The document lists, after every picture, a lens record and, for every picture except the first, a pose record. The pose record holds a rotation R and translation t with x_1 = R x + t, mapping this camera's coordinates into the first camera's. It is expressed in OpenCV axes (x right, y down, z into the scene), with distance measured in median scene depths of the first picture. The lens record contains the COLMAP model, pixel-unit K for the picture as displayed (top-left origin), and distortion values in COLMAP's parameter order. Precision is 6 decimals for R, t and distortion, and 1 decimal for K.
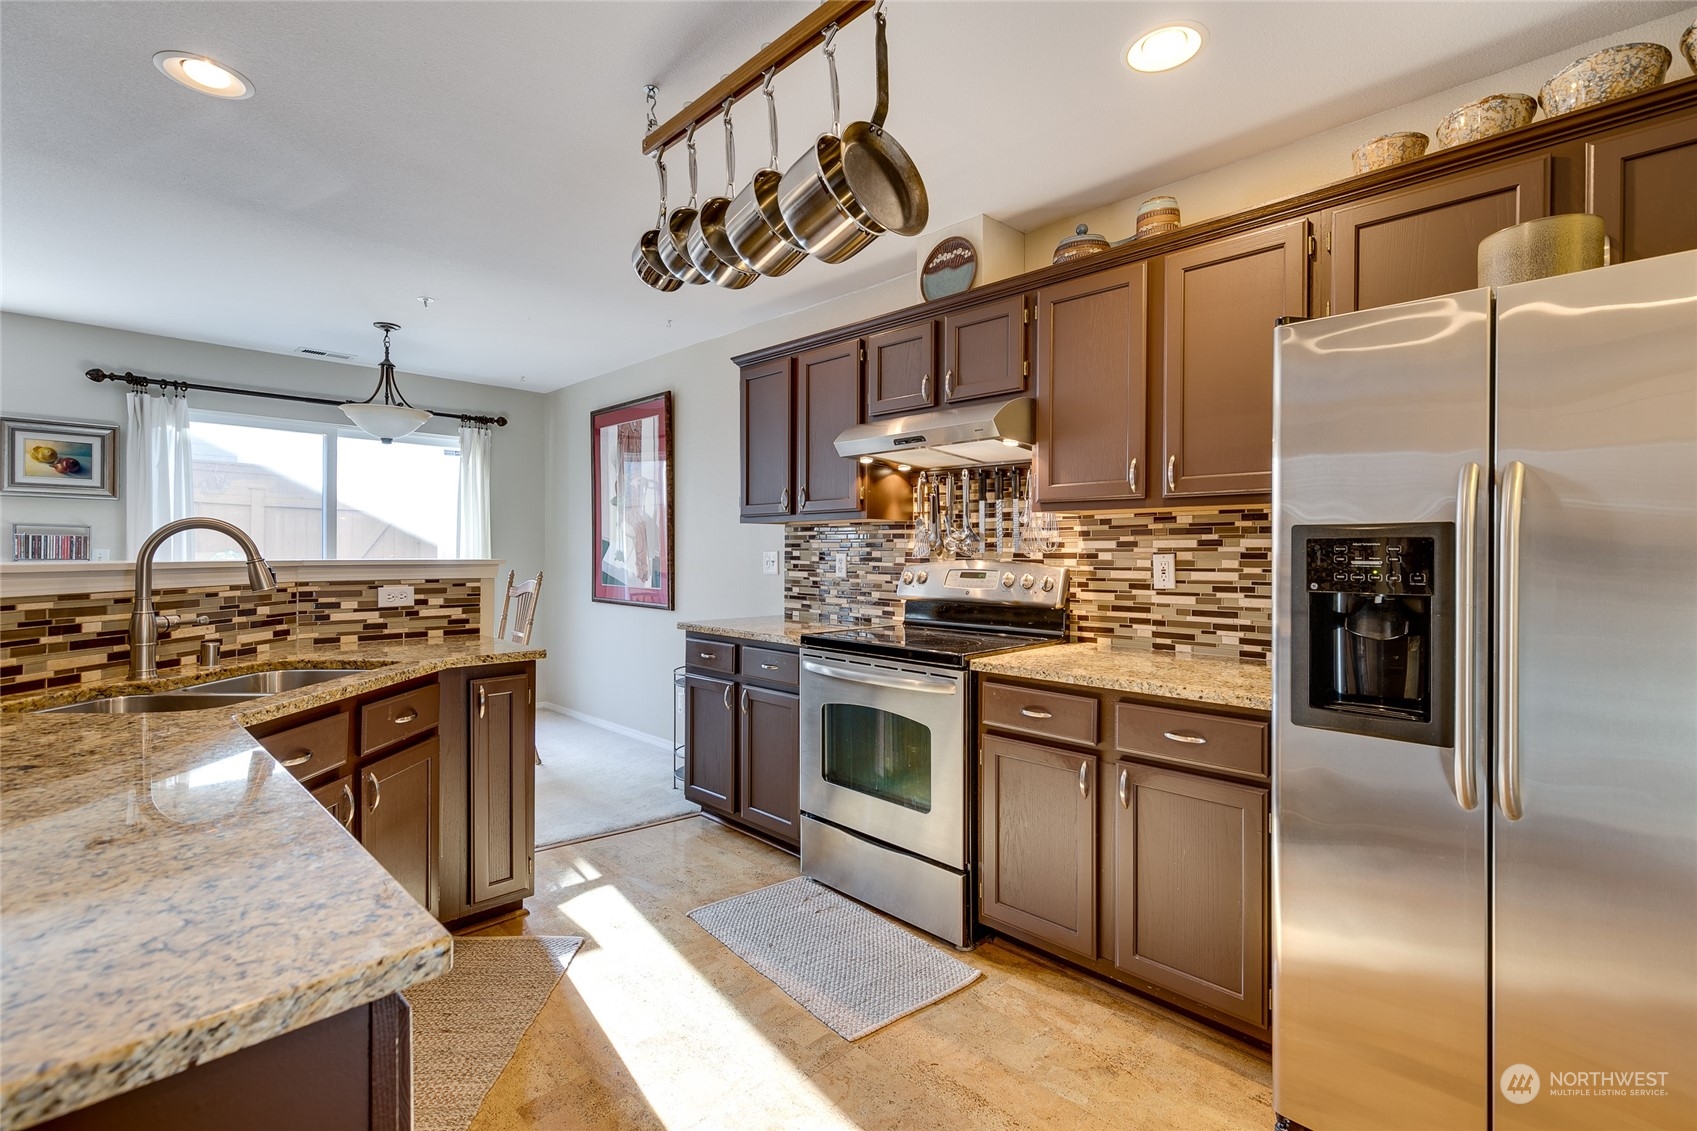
lens RADIAL K [[759.1, 0, 843.1], [0, 759.1, 556.3], [0, 0, 1]] dist [0.001974, 0.000260]
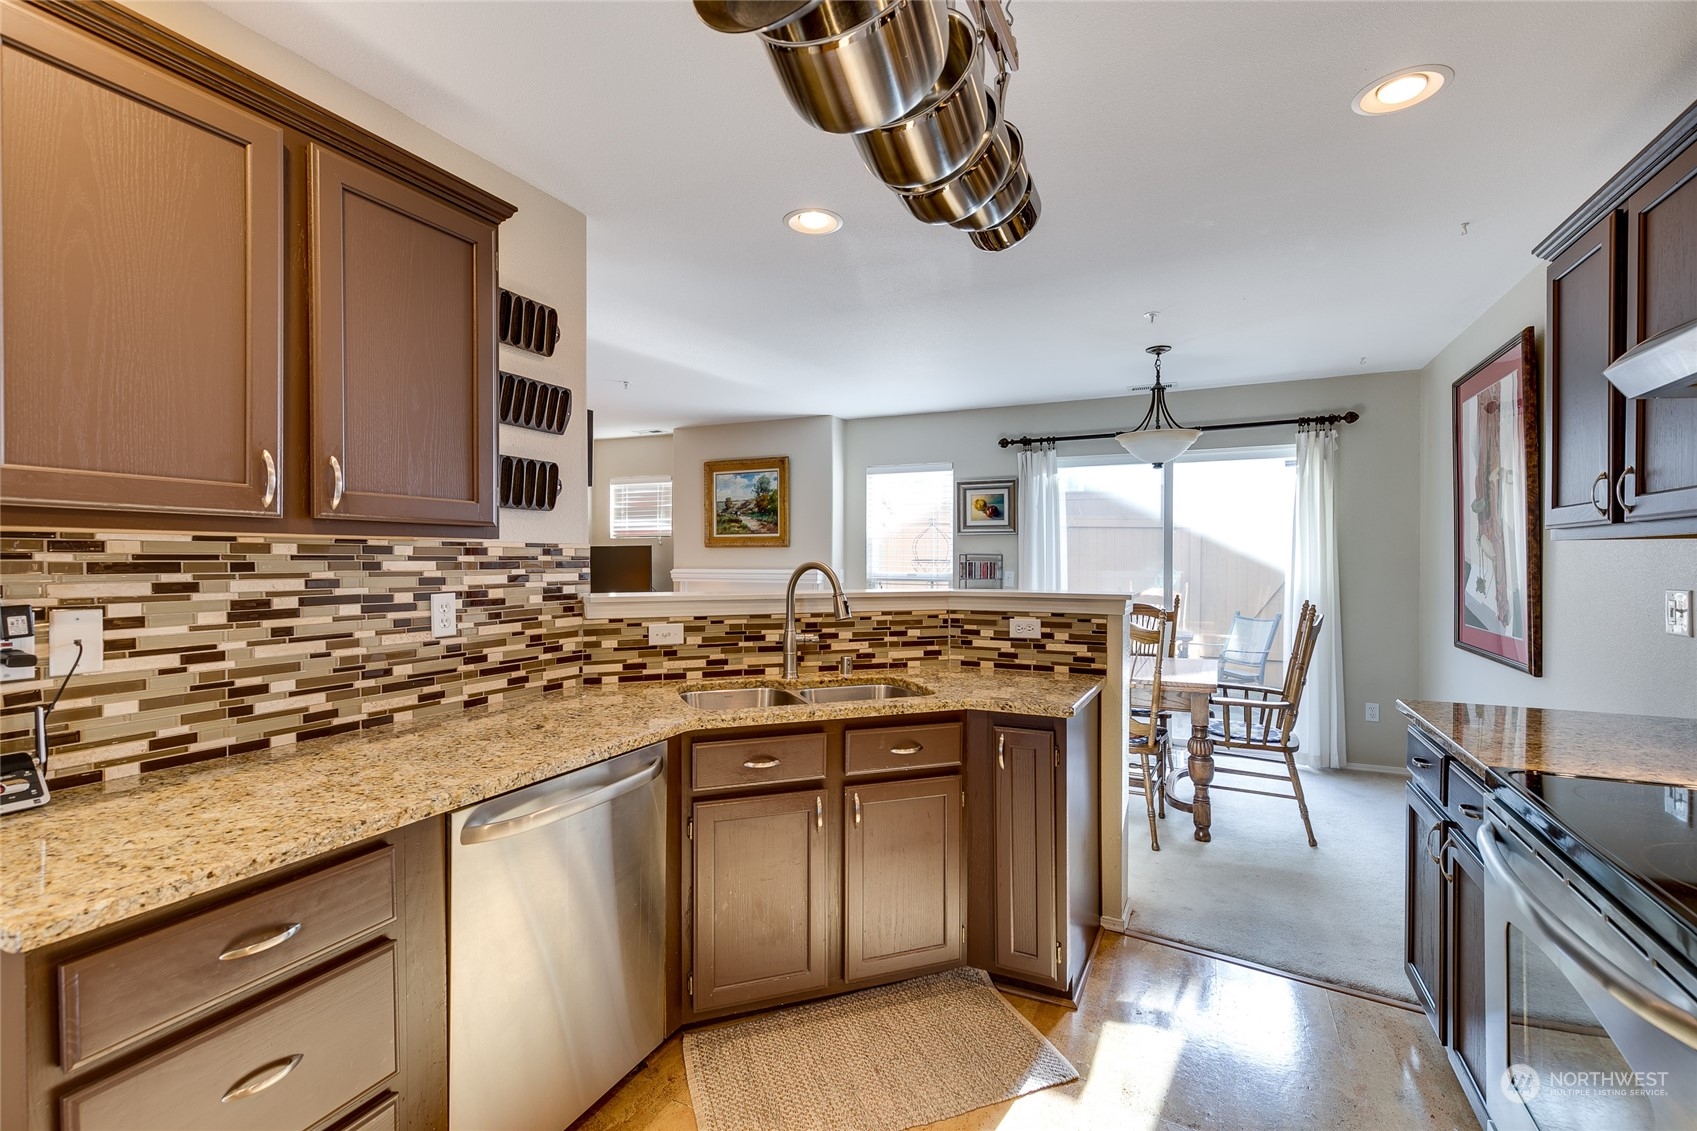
lens RADIAL K [[751.6, 0, 857.2], [0, 751.6, 568.1], [0, 0, 1]] dist [0.002696, 0.000276]
pose [[0.343352, 0.006028, -0.939187, 0.274571], [-0.003785, 0.999980, 0.005034, -0.031340], [0.939199, 0.001826, 0.343368, 0.433720]]
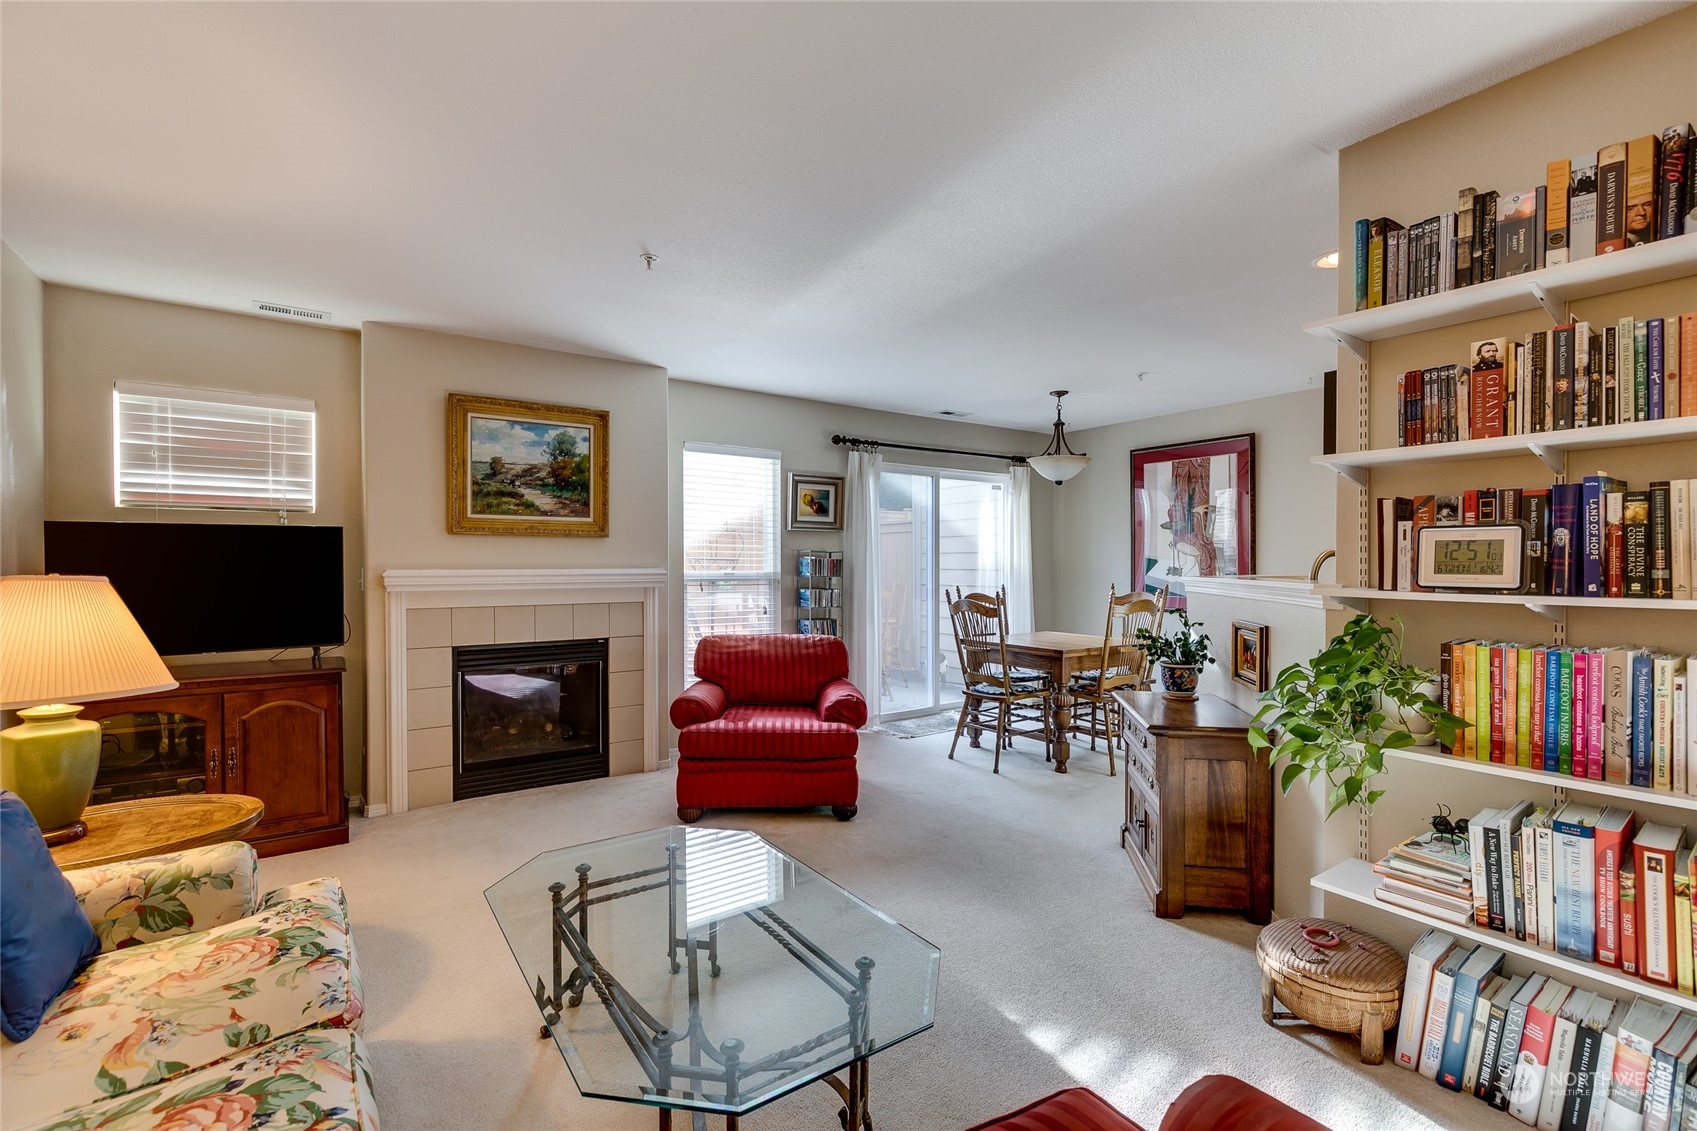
lens RADIAL K [[751.6, 0, 857.2], [0, 751.6, 568.1], [0, 0, 1]] dist [0.002696, 0.000276]
pose [[0.984695, -0.004751, -0.174224, -1.048833], [0.004581, 0.999989, -0.001377, -0.013047], [0.174229, 0.000558, 0.984705, -0.444221]]
